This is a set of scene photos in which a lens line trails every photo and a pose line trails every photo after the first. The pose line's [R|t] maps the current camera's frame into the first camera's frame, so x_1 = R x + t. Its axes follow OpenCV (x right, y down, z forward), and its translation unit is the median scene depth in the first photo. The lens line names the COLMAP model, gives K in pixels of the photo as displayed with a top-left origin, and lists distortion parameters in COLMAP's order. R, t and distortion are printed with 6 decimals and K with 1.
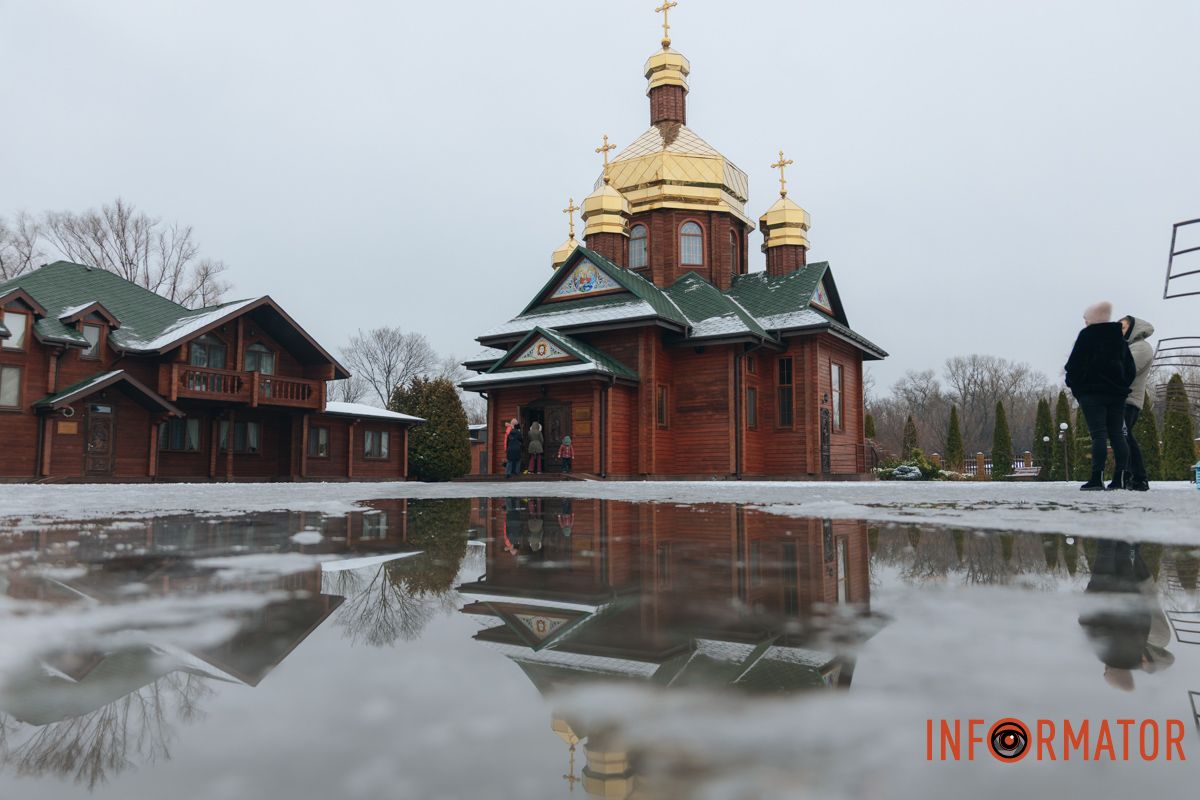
lens RADIAL K [[826.3, 0, 602.4], [0, 826.3, 404.9], [0, 0, 1]] dist [0.025581, -0.005775]
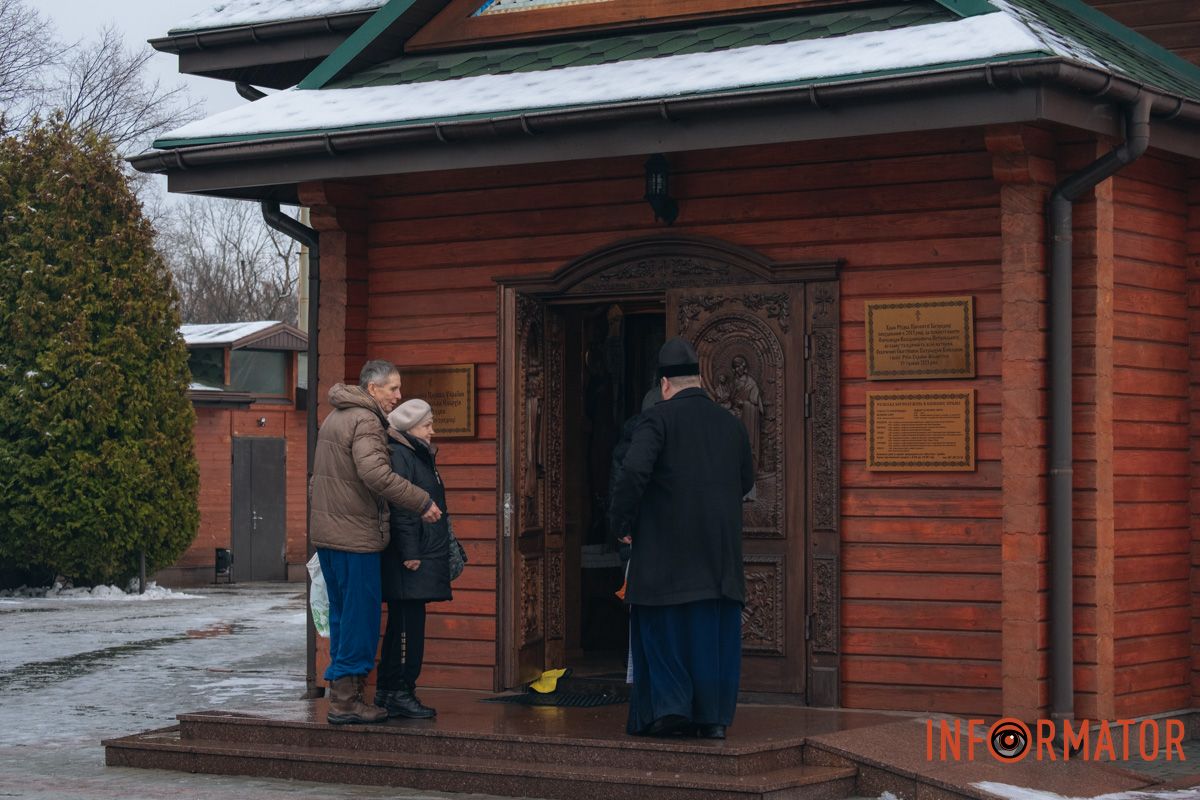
lens RADIAL K [[2835.7, 0, 599.0], [0, 2835.7, 399.2], [0, 0, 1]] dist [0.051356, 0.000000]
pose [[0.999938, 0.000791, -0.011108, -0.077717], [-0.000085, 0.997989, 0.063392, -0.012111], [0.011135, -0.063388, 0.997927, 0.441428]]
